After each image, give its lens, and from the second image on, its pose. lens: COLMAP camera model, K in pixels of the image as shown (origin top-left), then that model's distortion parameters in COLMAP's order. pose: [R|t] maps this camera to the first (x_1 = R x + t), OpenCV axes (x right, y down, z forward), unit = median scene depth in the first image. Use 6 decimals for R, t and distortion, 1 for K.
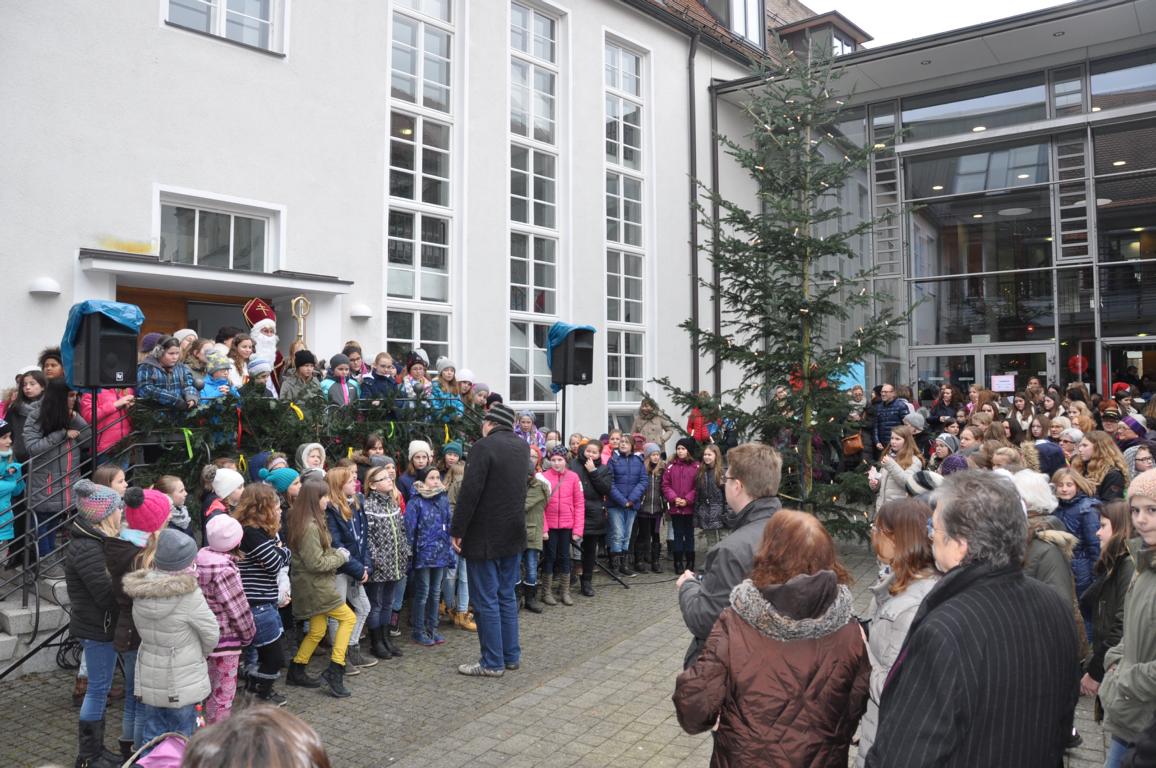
lens RADIAL K [[899.9, 0, 572.4], [0, 899.9, 372.7], [0, 0, 1]] dist [-0.165360, 0.124843]
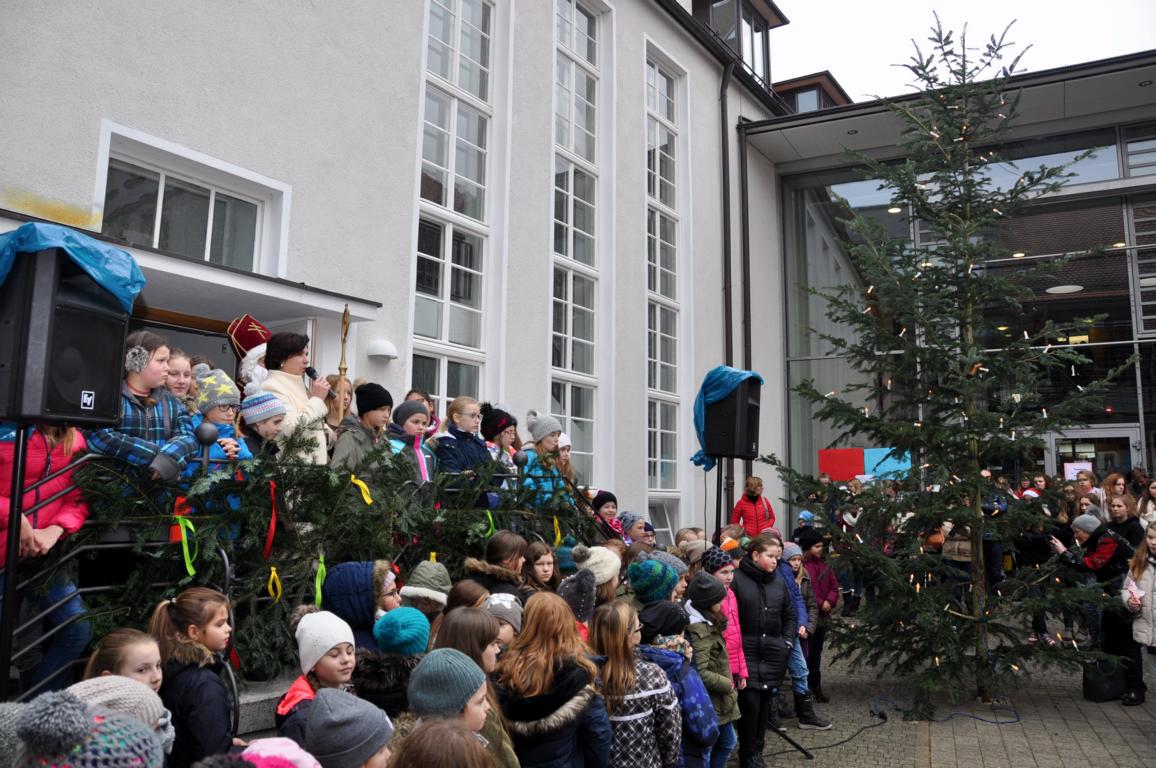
lens RADIAL K [[899.9, 0, 572.4], [0, 899.9, 372.7], [0, 0, 1]] dist [-0.165360, 0.124843]
pose [[0.988395, 0.036848, 0.147367, -0.154270], [-0.021813, 0.994508, -0.102366, 0.014137], [-0.150329, 0.097964, 0.983770, 0.235786]]
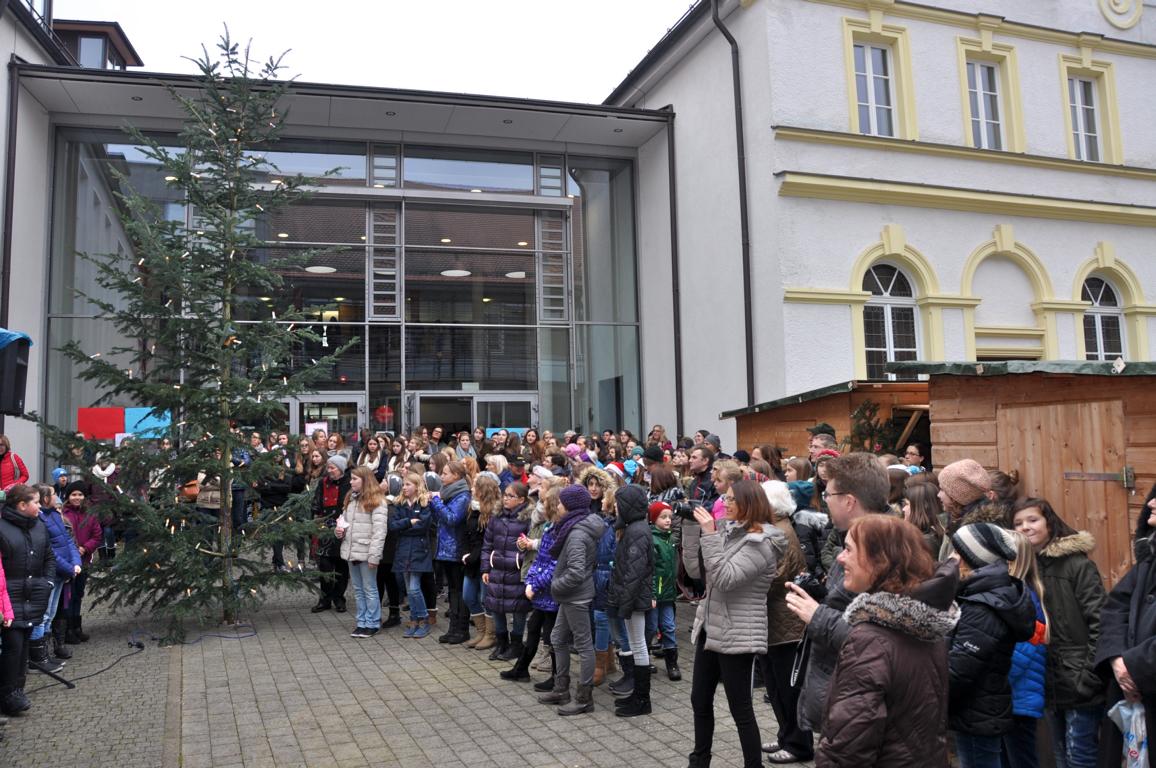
lens RADIAL K [[899.9, 0, 572.4], [0, 899.9, 372.7], [0, 0, 1]] dist [-0.165360, 0.124843]
pose [[0.585331, 0.062001, 0.808420, -0.197282], [-0.007791, 0.997456, -0.070857, 0.017097], [-0.810757, 0.035176, 0.584325, 0.155698]]
